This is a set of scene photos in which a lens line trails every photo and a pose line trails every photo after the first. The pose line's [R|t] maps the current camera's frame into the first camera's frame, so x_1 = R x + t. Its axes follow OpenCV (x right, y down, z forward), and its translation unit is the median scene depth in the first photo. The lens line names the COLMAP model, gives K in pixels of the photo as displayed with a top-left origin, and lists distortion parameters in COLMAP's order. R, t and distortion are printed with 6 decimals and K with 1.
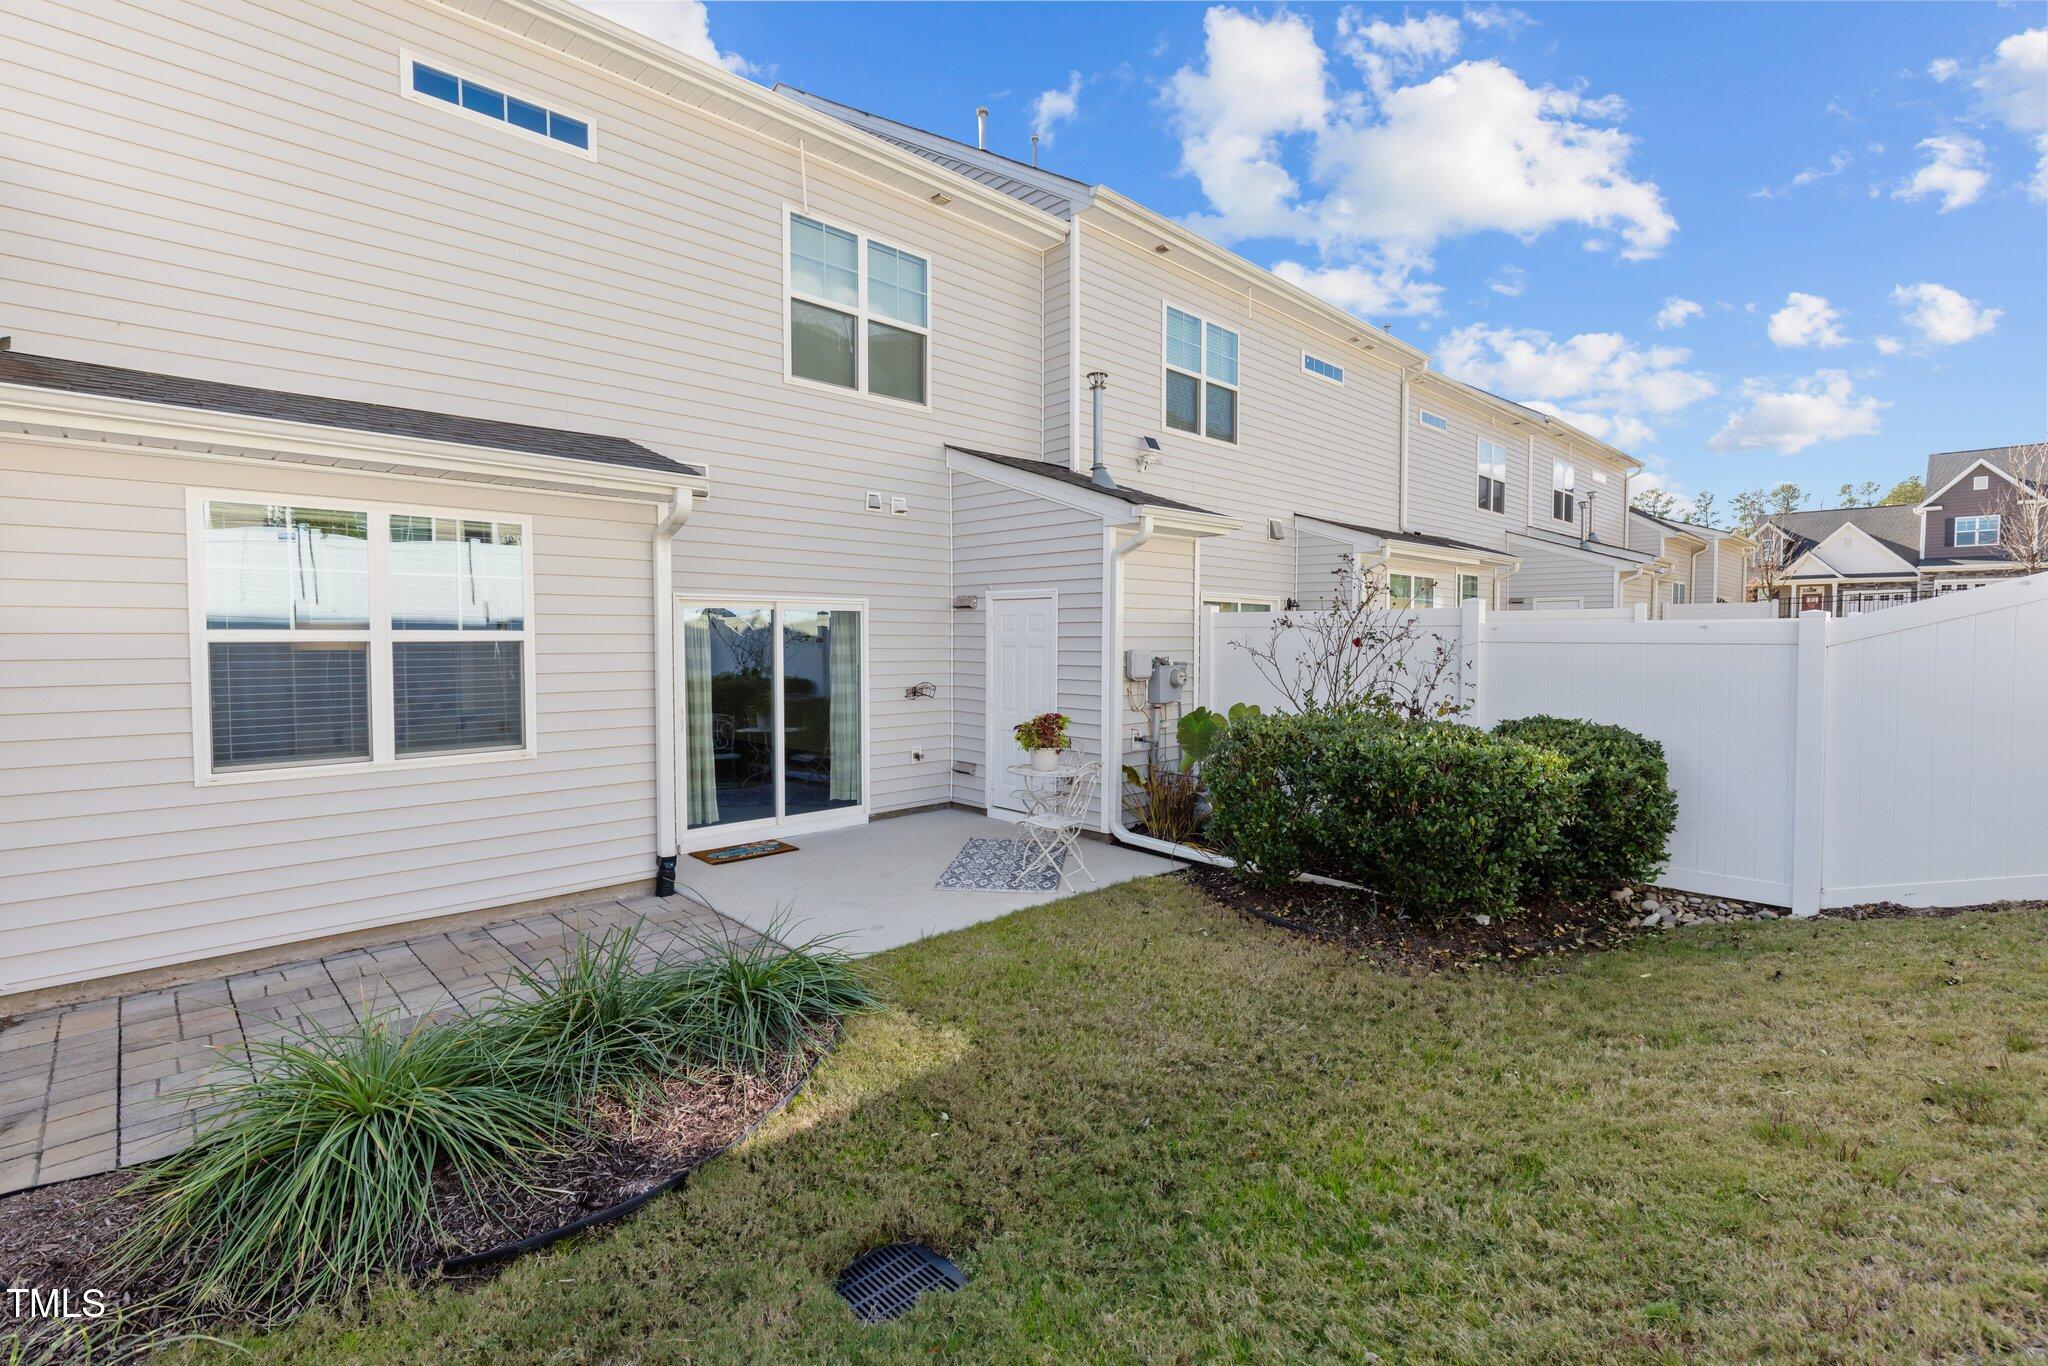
lens RADIAL K [[933.5, 0, 1022.5], [0, 933.5, 659.2], [0, 0, 1]] dist [0.011823, 0.000099]
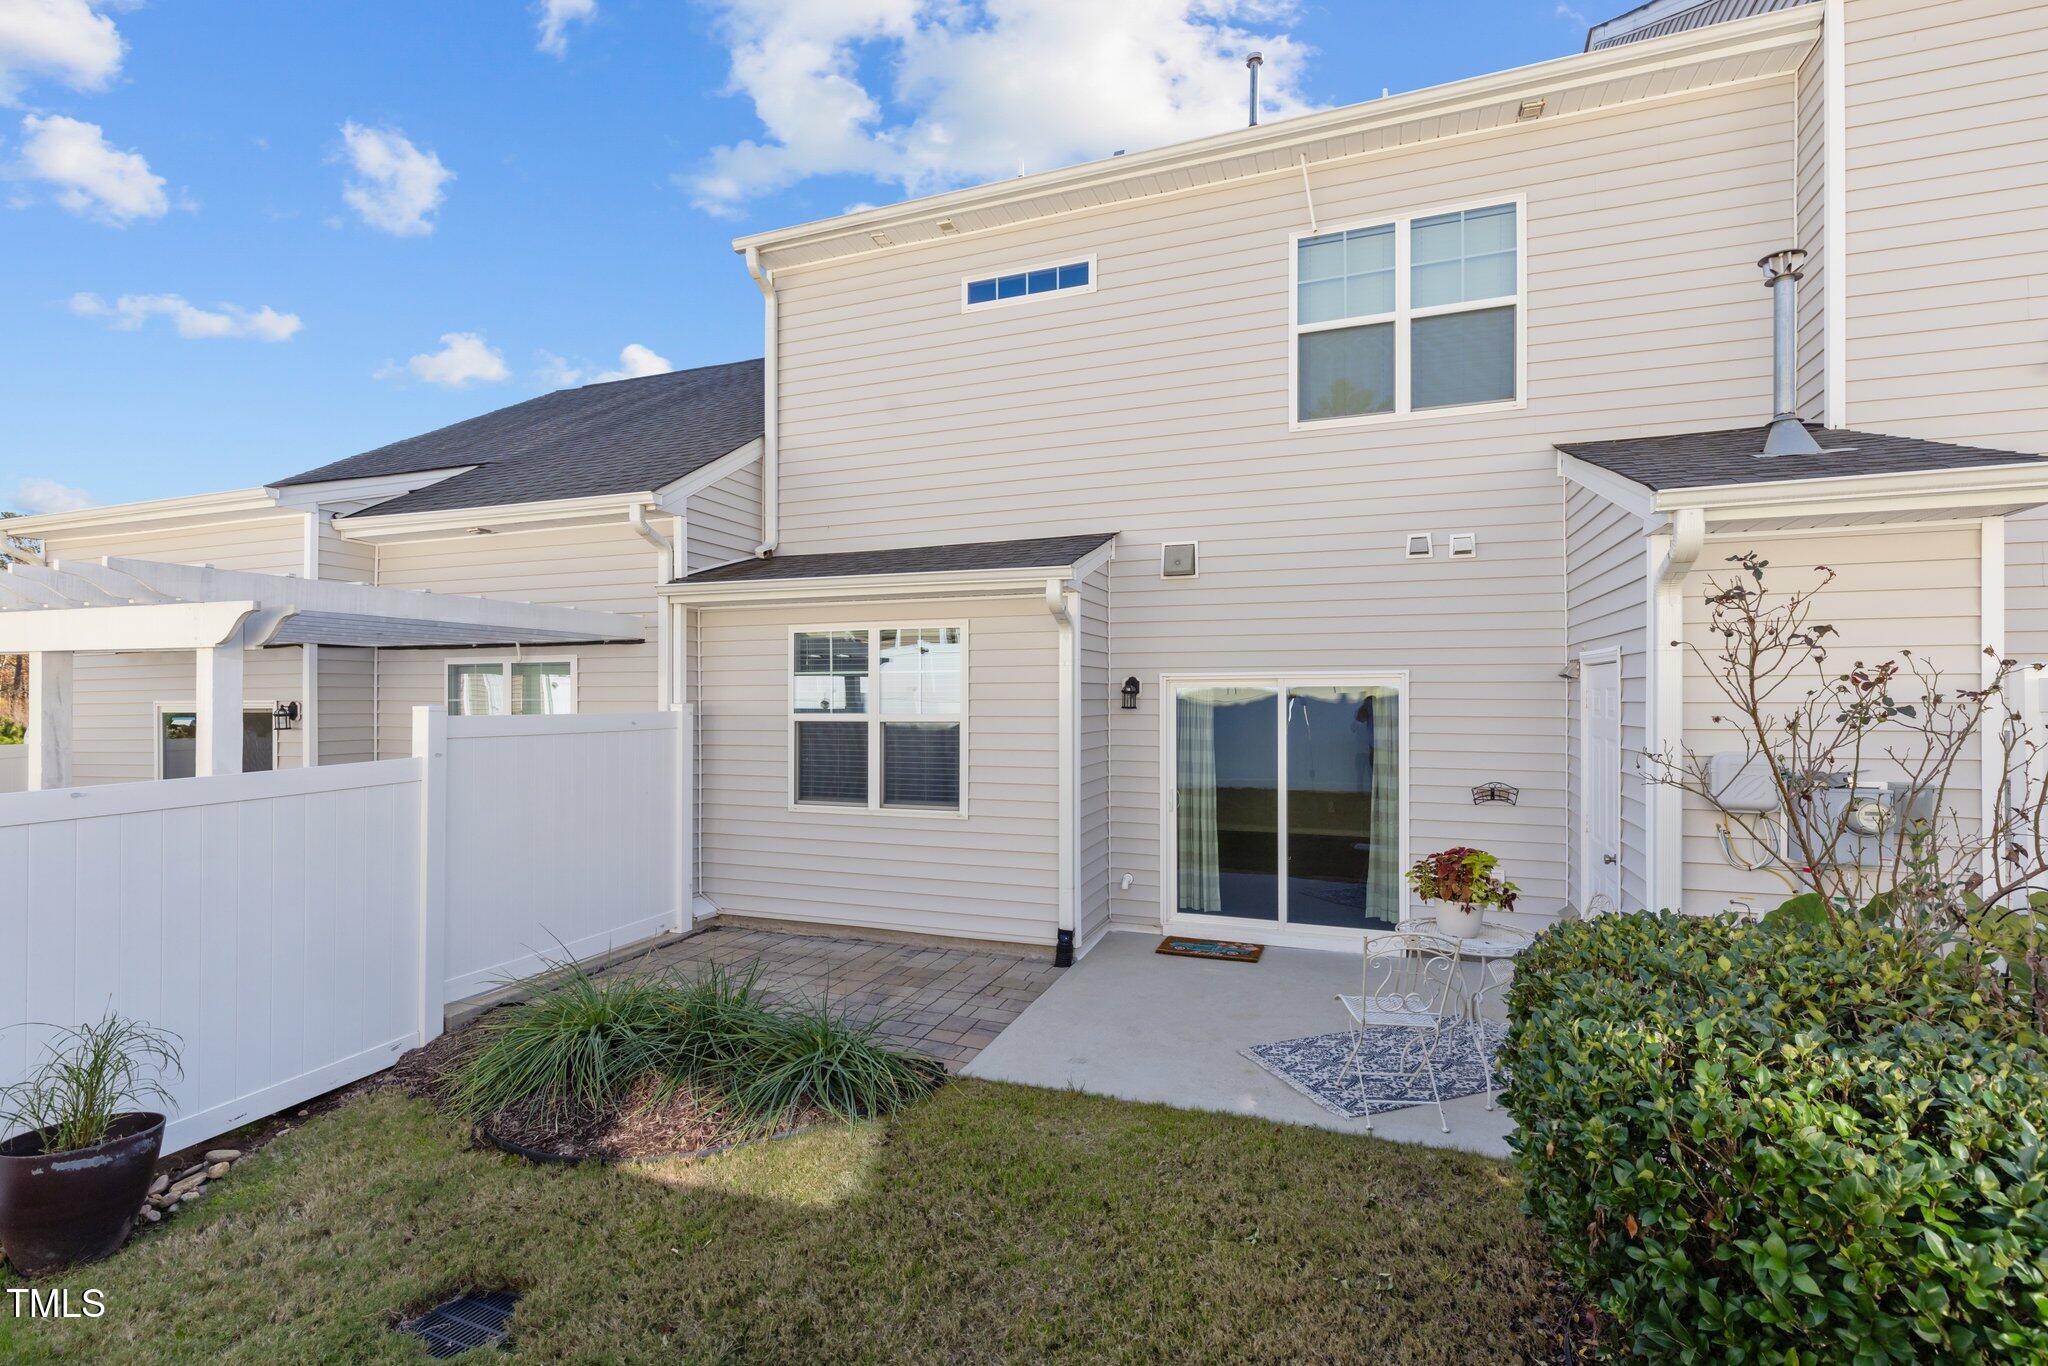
lens RADIAL K [[918.5, 0, 1024.0], [0, 918.5, 683.0], [0, 0, 1]] dist [0.005746, -0.000180]
pose [[0.436030, -0.016678, -0.899777, 0.532776], [-0.020442, 0.999387, -0.028430, -0.034231], [0.899700, 0.030790, 0.435422, 0.508931]]
